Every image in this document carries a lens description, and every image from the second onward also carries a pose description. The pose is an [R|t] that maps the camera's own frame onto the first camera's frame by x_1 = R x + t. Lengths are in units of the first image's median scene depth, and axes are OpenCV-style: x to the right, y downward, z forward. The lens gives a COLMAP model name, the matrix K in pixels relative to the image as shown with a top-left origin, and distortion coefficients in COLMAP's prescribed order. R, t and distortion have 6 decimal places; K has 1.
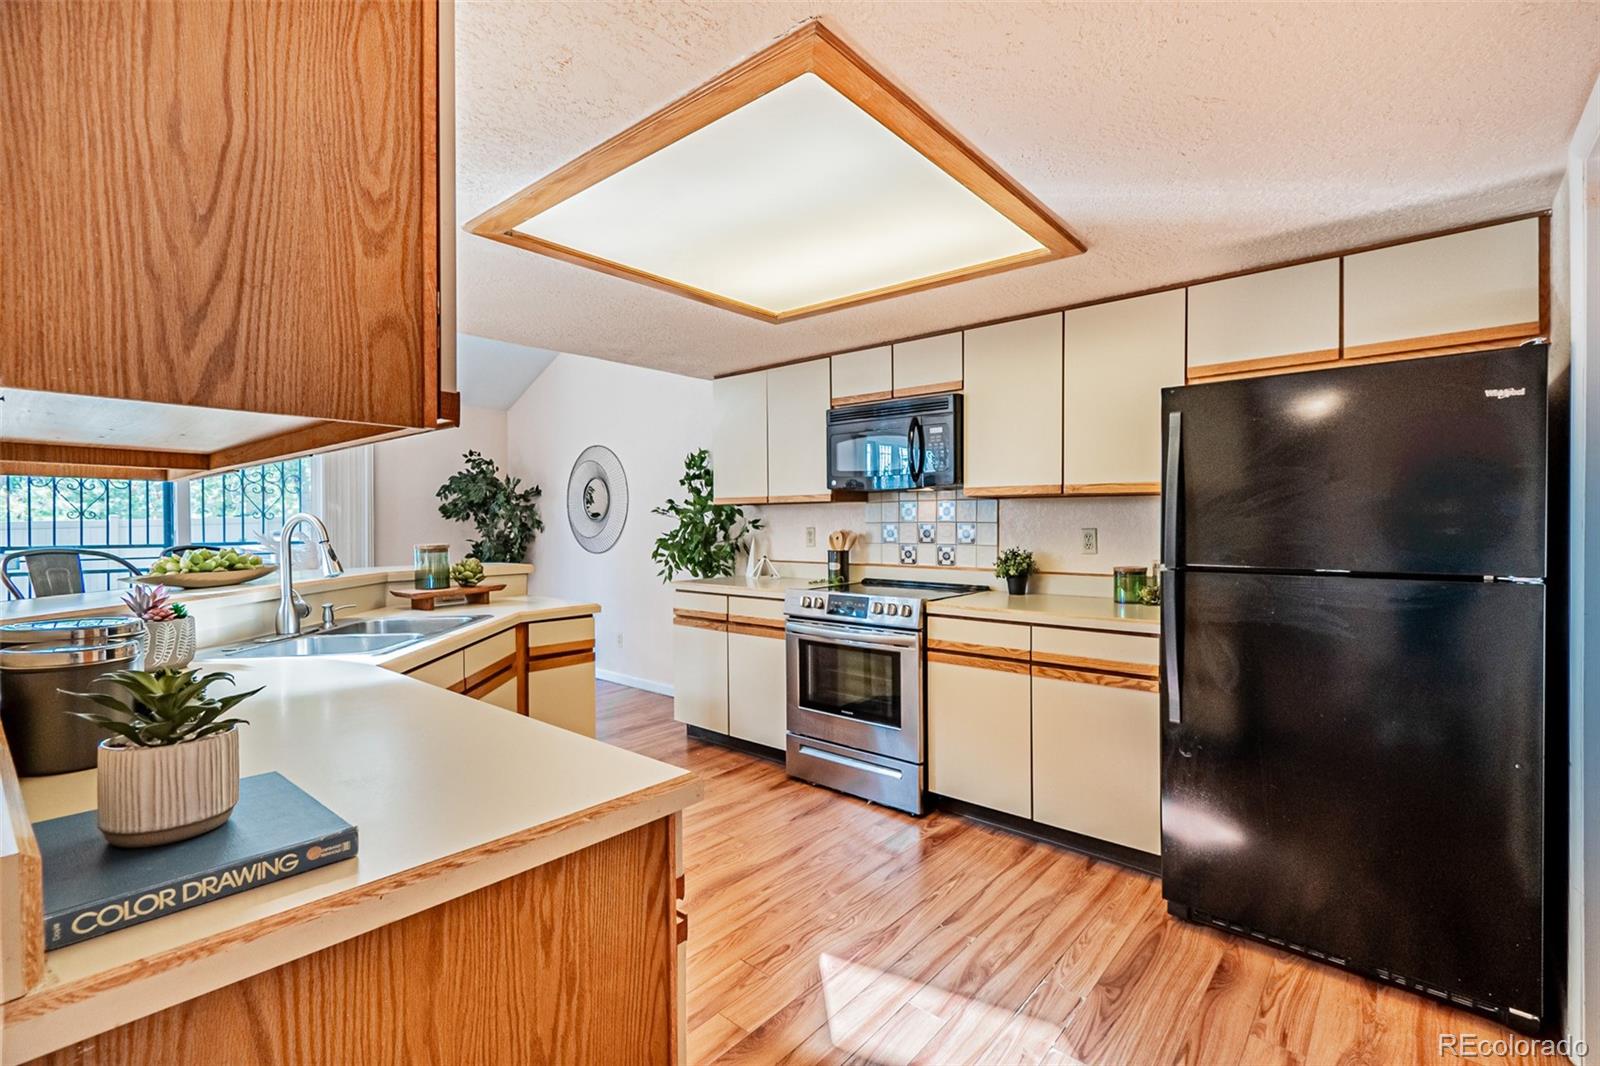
lens RADIAL K [[716.7, 0, 828.9], [0, 716.7, 534.2], [0, 0, 1]] dist [0.003756, 0.000300]
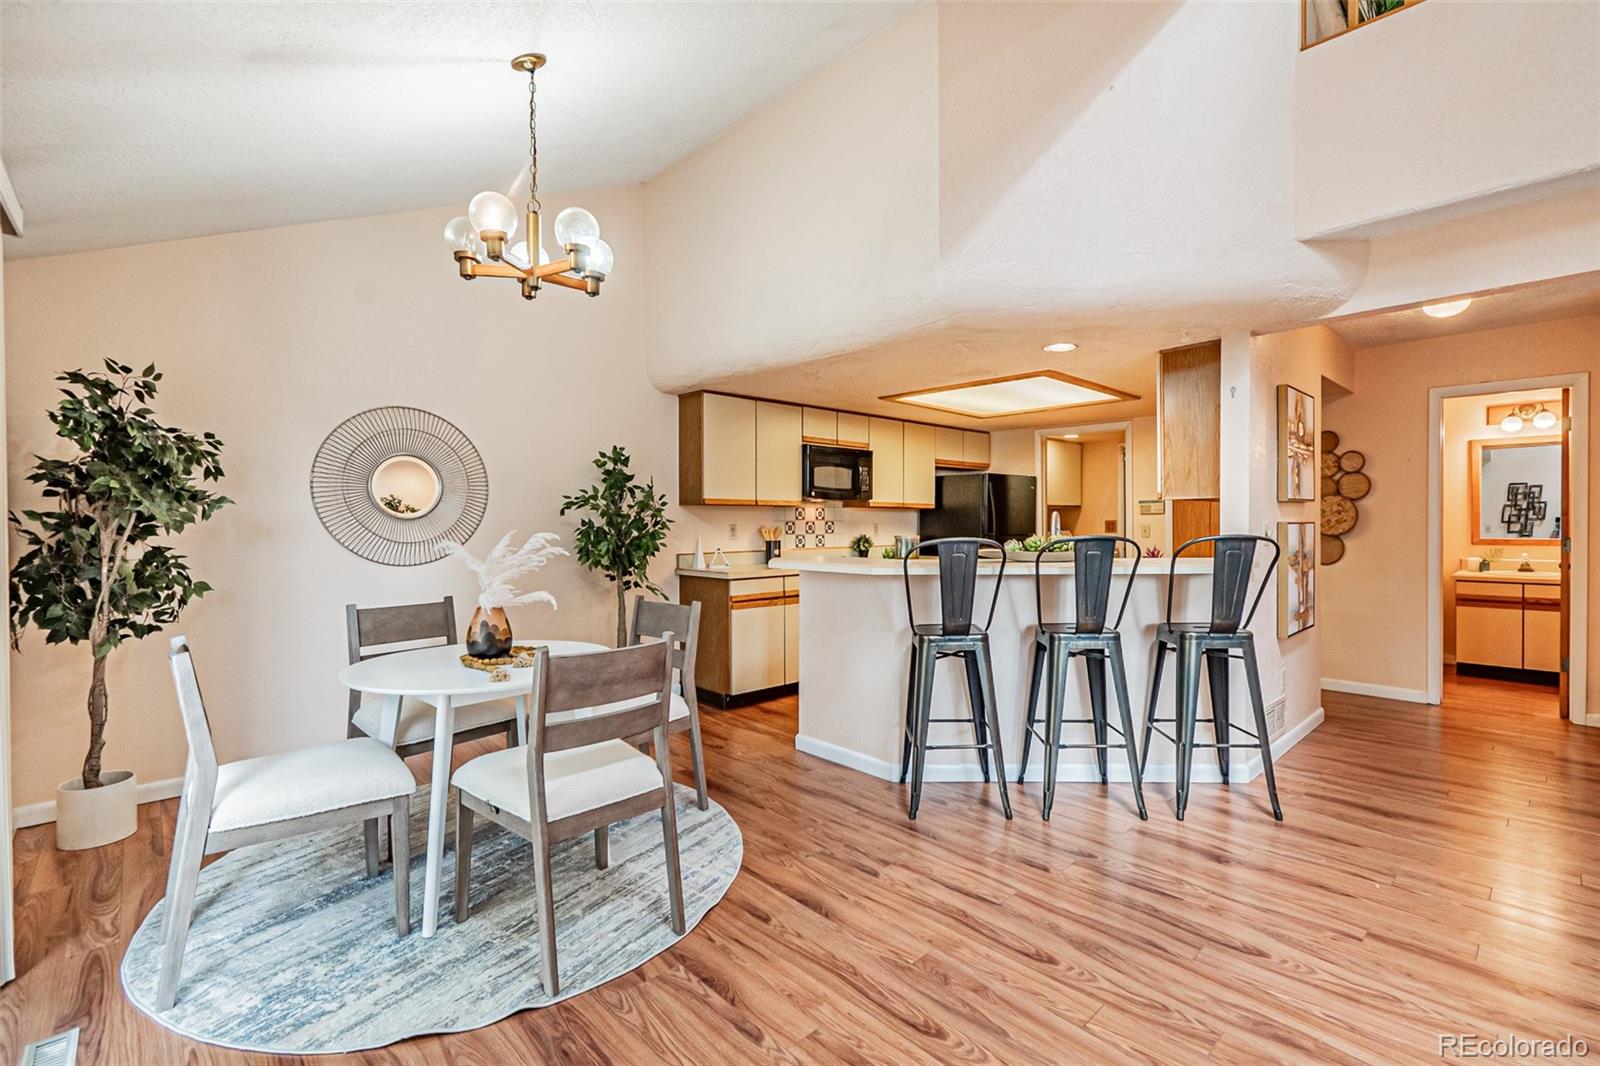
lens RADIAL K [[717.0, 0, 822.7], [0, 717.0, 525.7], [0, 0, 1]] dist [0.004172, -0.000278]
pose [[0.126573, -0.008219, 0.991923, -1.535795], [0.019051, 0.999801, 0.005854, -0.014798], [-0.991774, 0.018157, 0.126705, 0.801944]]
